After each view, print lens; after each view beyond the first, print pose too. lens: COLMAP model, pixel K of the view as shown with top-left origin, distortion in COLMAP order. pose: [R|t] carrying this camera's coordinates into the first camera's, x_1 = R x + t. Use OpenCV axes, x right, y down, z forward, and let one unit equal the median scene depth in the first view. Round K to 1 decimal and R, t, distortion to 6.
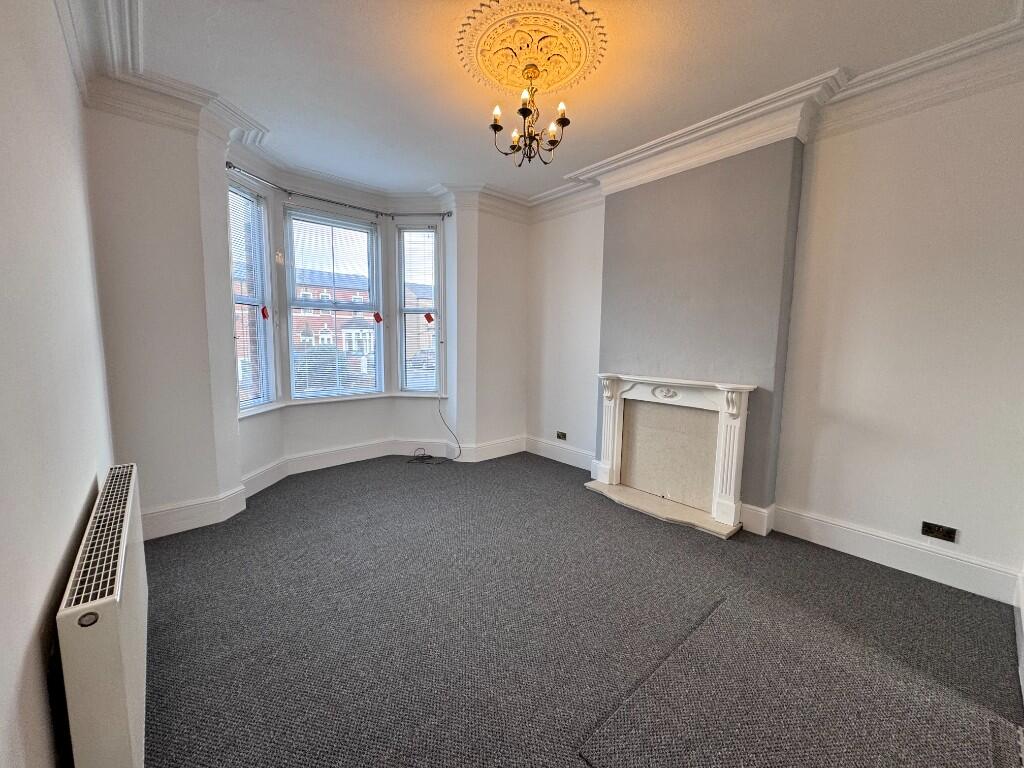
lens RADIAL K [[407.2, 0, 512.0], [0, 407.2, 384.0], [0, 0, 1]] dist [0.001232, 0.000366]
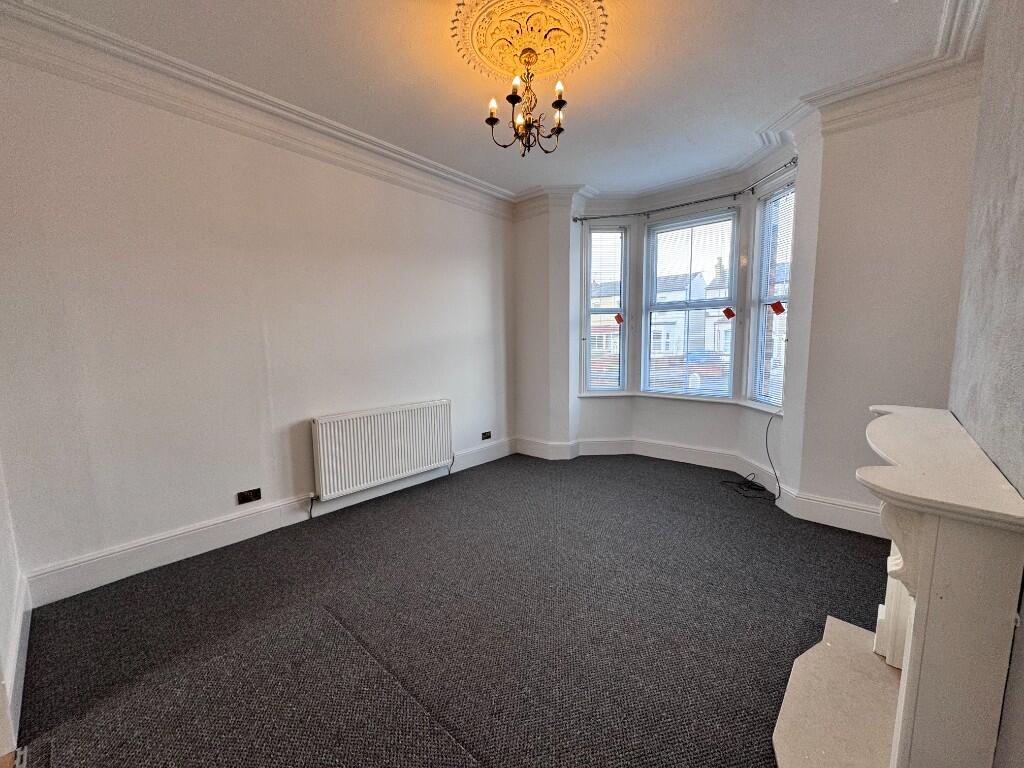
lens RADIAL K [[407.2, 0, 512.0], [0, 407.2, 384.0], [0, 0, 1]] dist [0.001232, 0.000366]
pose [[0.109603, 0.095980, -0.989331, 0.568835], [-0.092767, 0.991970, 0.085959, -0.047489], [0.989637, 0.082355, 0.117627, 0.490415]]
